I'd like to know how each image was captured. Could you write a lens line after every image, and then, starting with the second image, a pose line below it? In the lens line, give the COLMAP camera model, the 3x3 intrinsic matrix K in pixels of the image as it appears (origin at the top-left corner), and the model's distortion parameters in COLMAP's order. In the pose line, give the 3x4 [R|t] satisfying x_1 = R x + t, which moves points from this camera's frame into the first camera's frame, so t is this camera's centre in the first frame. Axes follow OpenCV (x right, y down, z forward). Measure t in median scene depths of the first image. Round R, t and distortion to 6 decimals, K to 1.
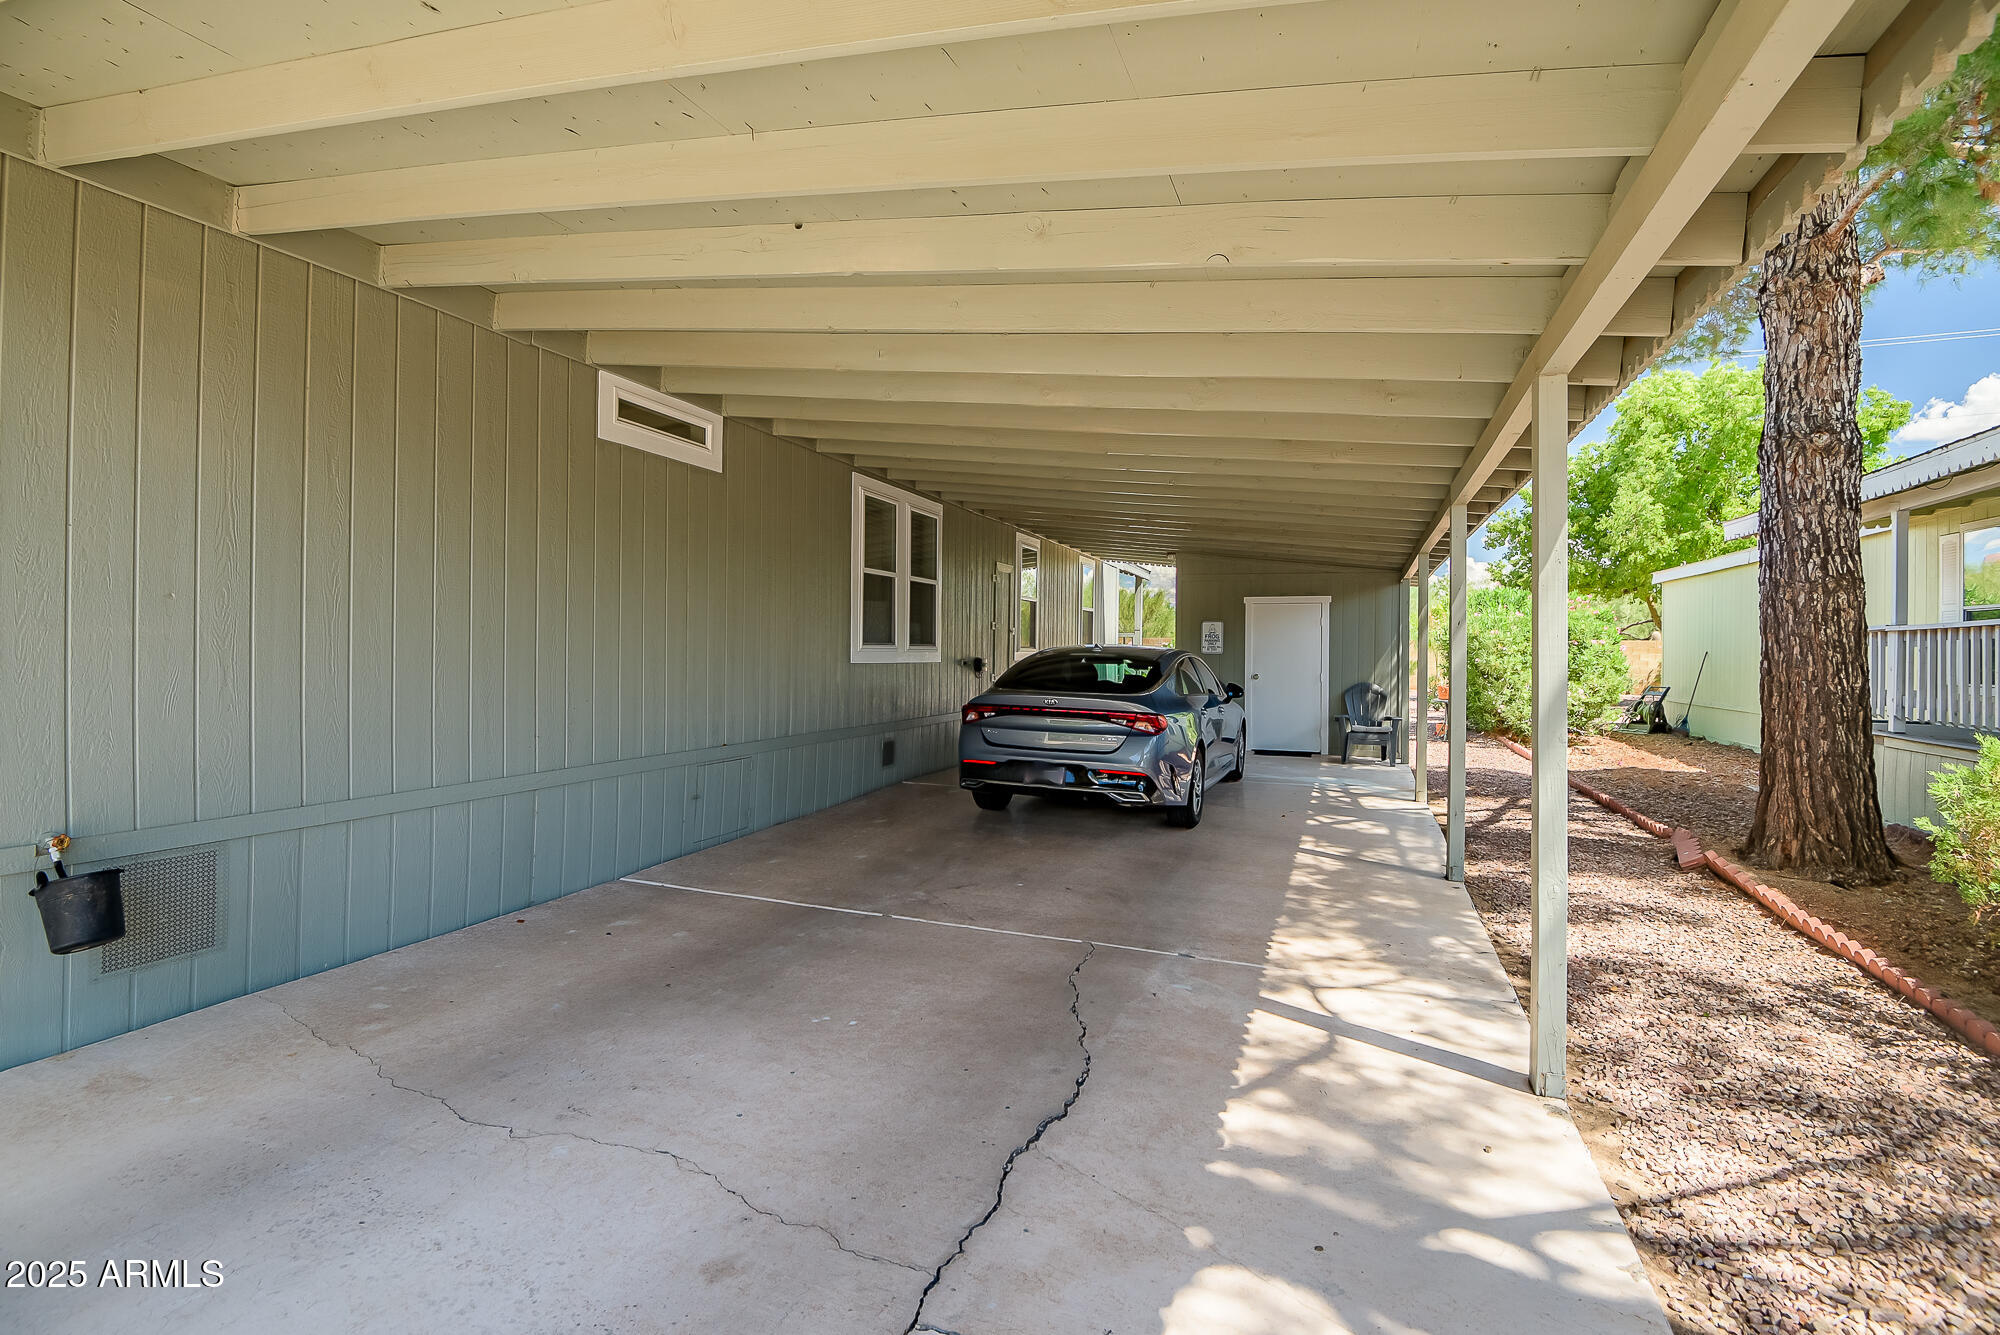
lens RADIAL K [[941.0, 0, 1002.1], [0, 941.0, 656.7], [0, 0, 1]] dist [-0.013386, -0.006363]
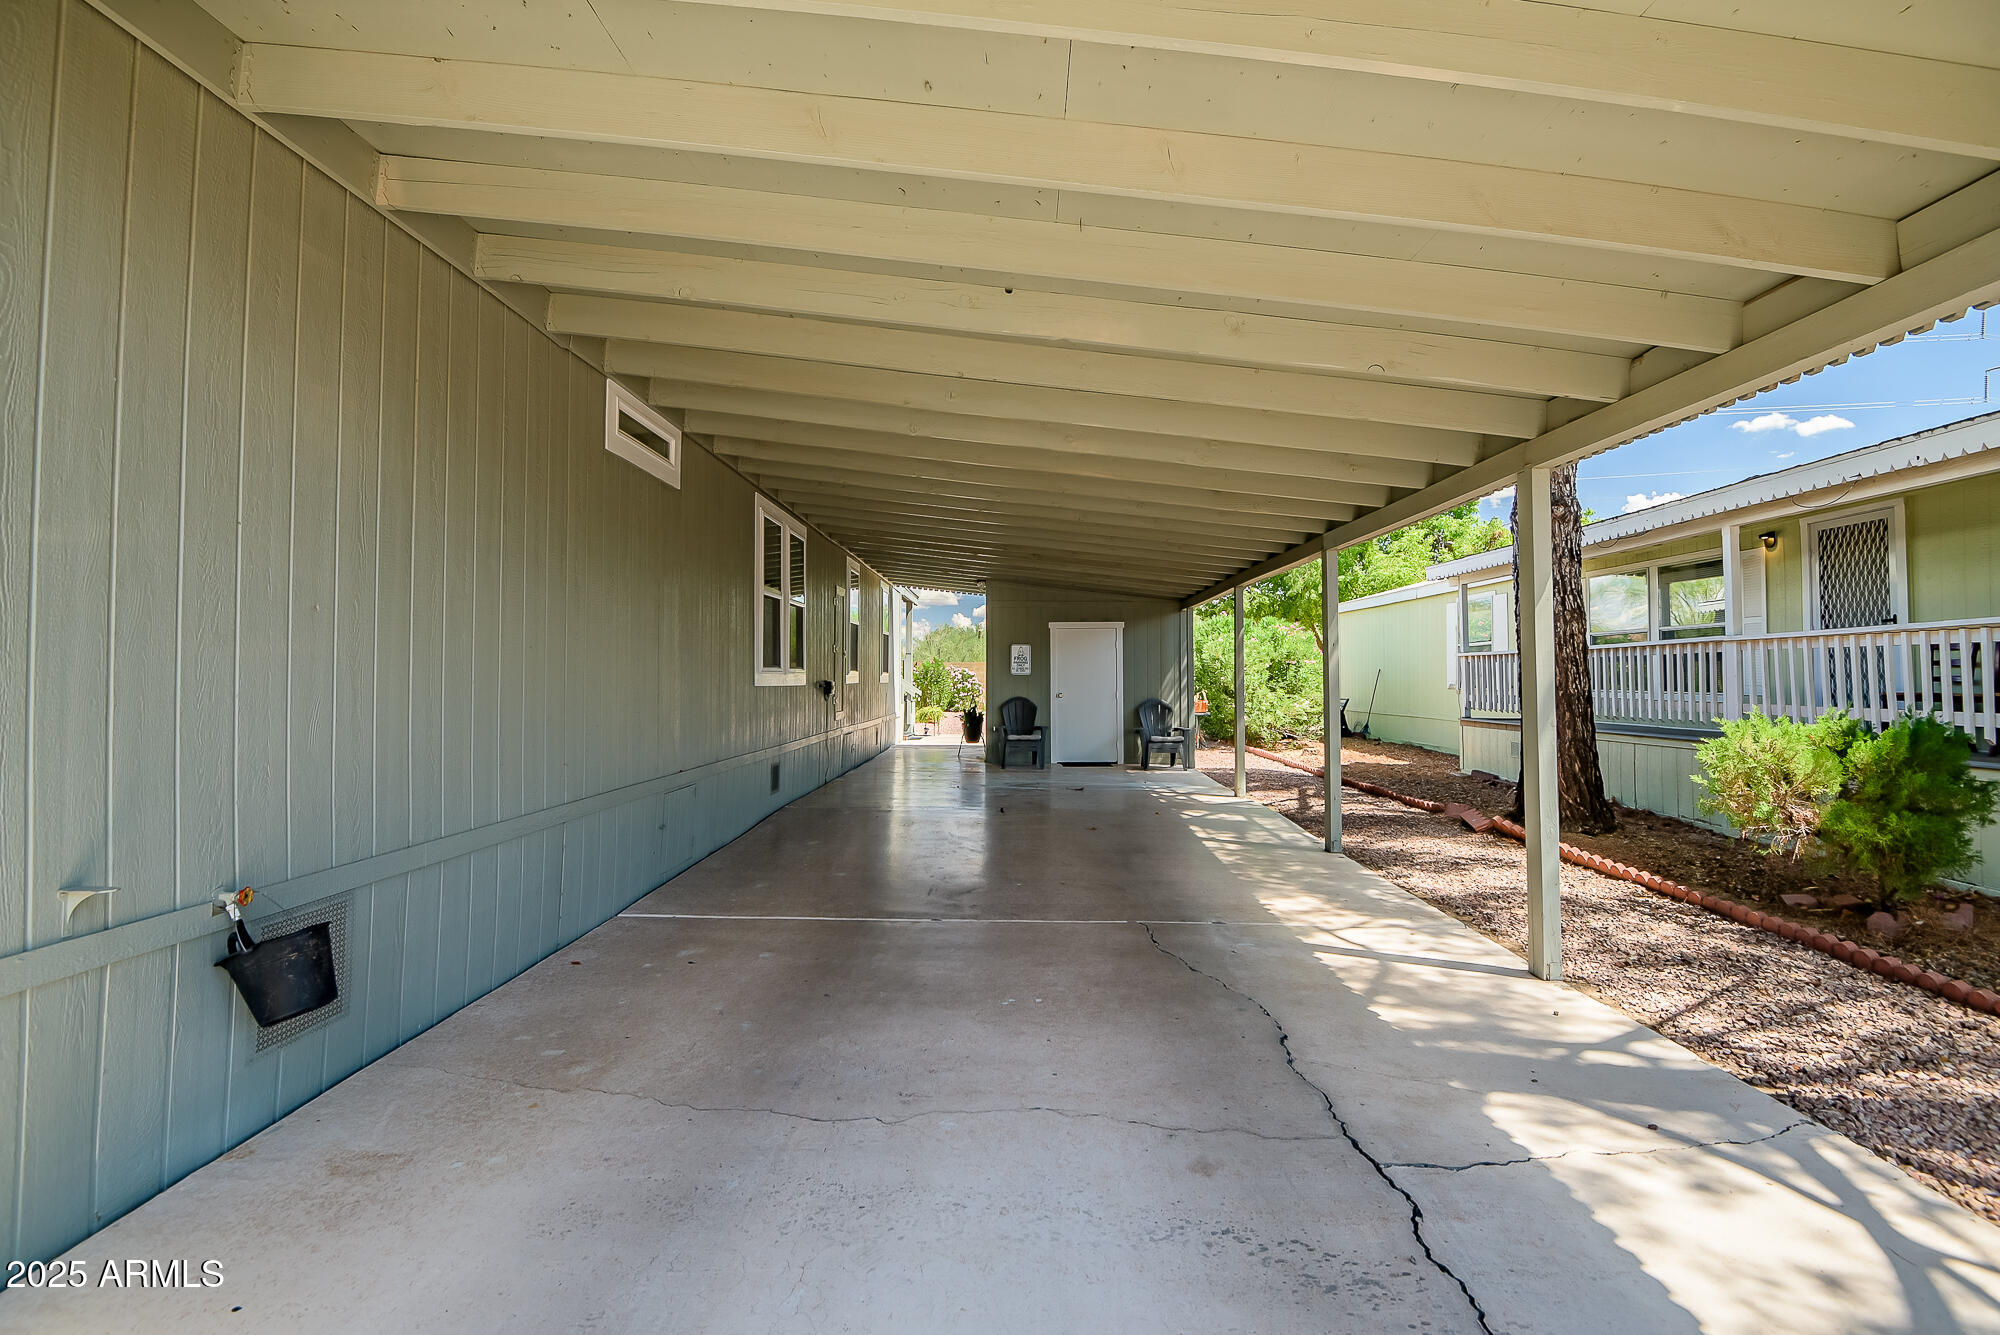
lens RADIAL K [[941.0, 0, 1033.8], [0, 941.0, 652.6], [0, 0, 1]] dist [-0.013386, -0.006363]
pose [[0.936447, -0.003084, 0.350795, -0.352586], [0.013803, 0.999511, -0.028060, 0.005646], [-0.350537, 0.031119, 0.936032, -0.034709]]
